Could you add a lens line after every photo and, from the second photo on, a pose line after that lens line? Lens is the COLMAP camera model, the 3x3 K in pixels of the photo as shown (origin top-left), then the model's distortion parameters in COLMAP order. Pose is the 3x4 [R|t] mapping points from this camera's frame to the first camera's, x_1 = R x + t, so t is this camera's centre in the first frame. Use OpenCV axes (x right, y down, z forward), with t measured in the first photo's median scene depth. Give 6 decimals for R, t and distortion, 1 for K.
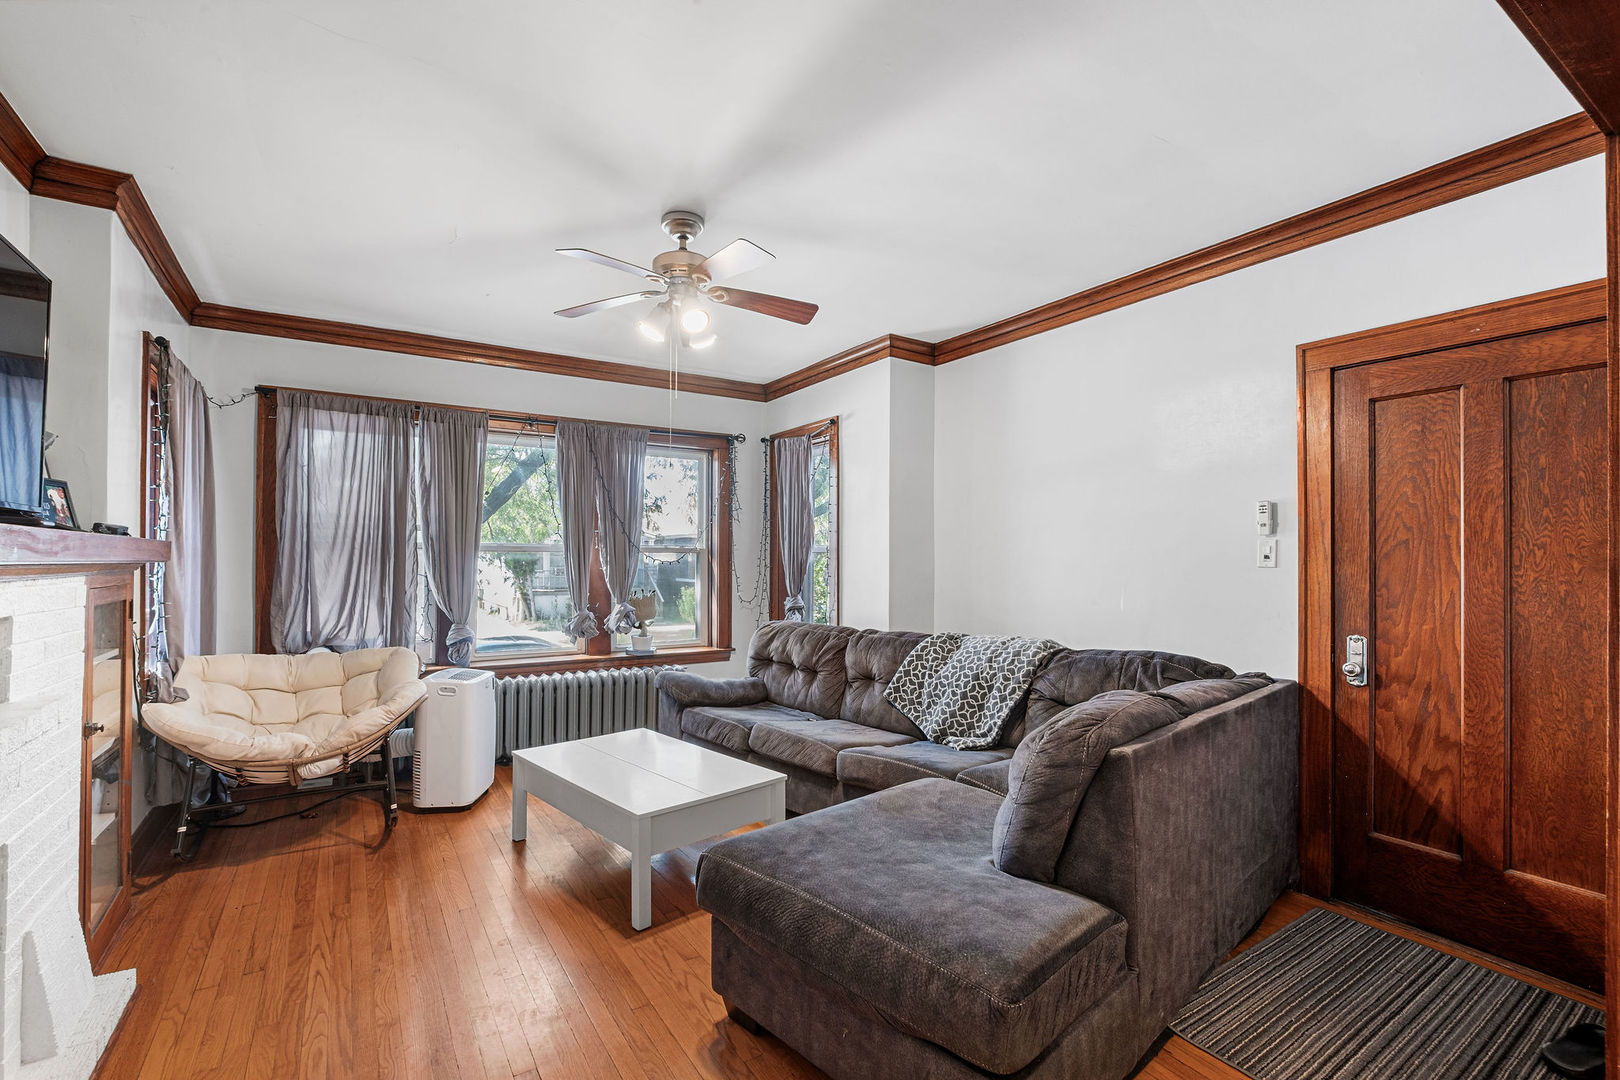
lens RADIAL K [[710.6, 0, 800.3], [0, 710.6, 548.3], [0, 0, 1]] dist [-0.003894, -0.002369]
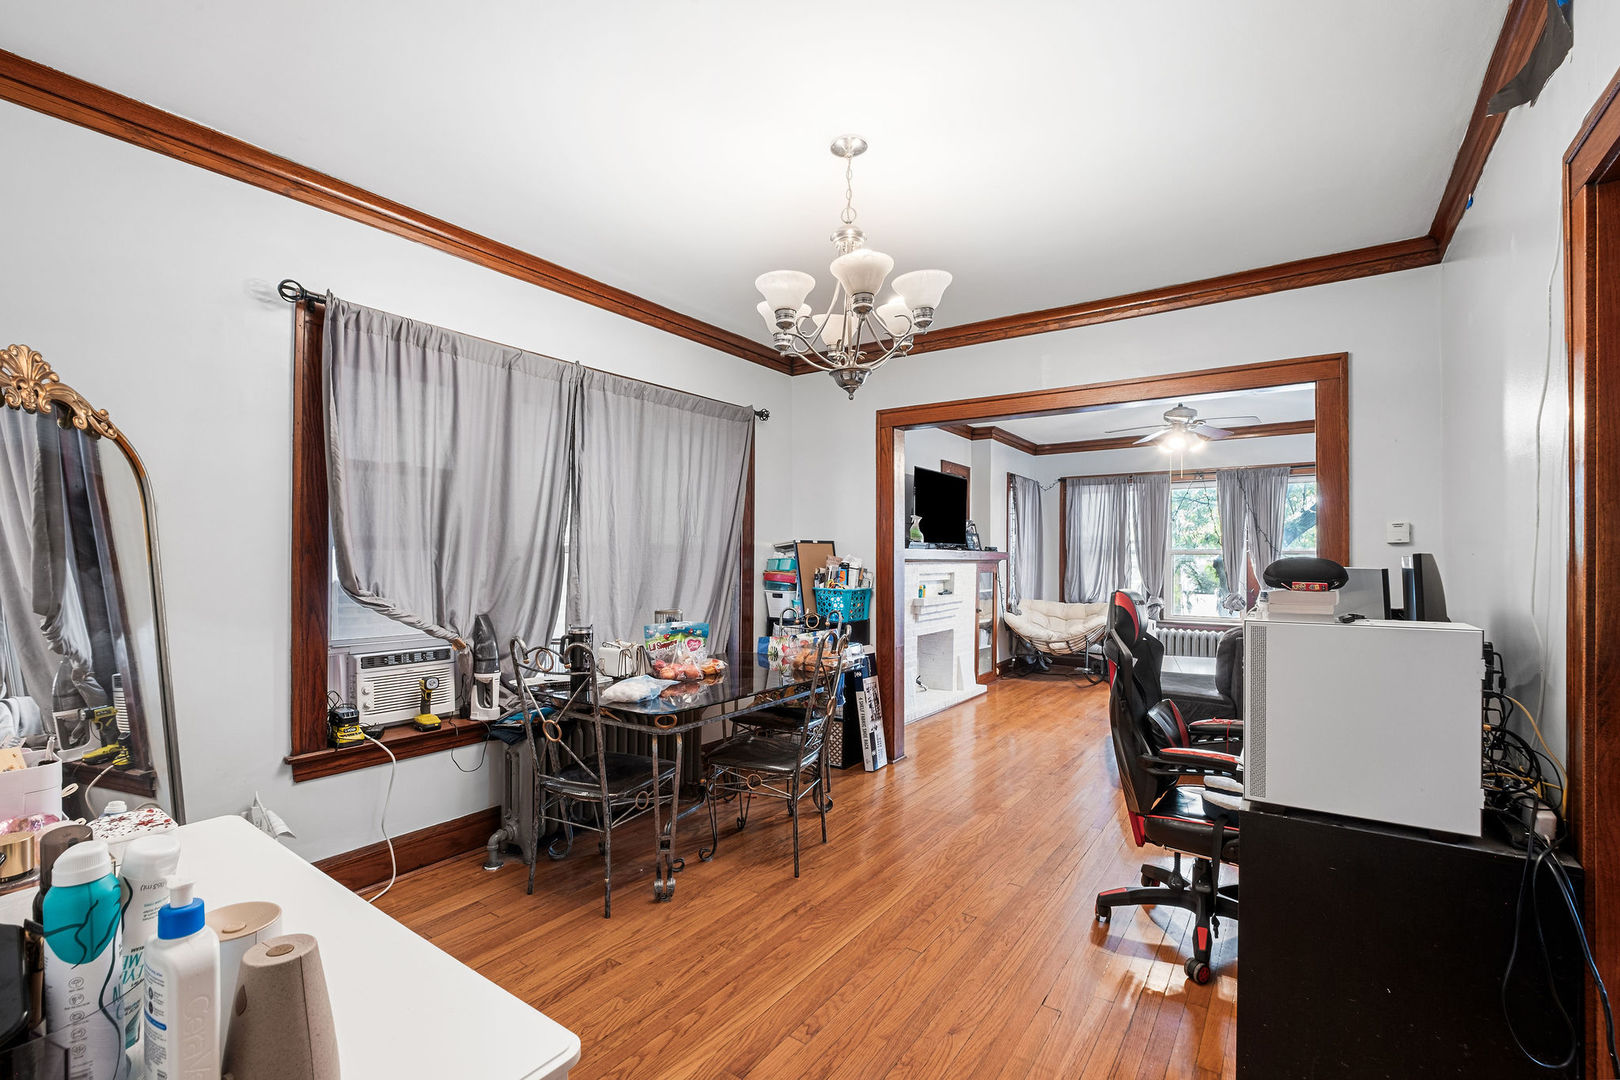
lens RADIAL K [[710.6, 0, 804.2], [0, 710.6, 549.1], [0, 0, 1]] dist [-0.003894, -0.002369]
pose [[0.380179, -0.010962, -0.924848, 0.933596], [0.010887, 0.999914, -0.007376, -0.007220], [0.924849, -0.007264, 0.380265, -0.534938]]
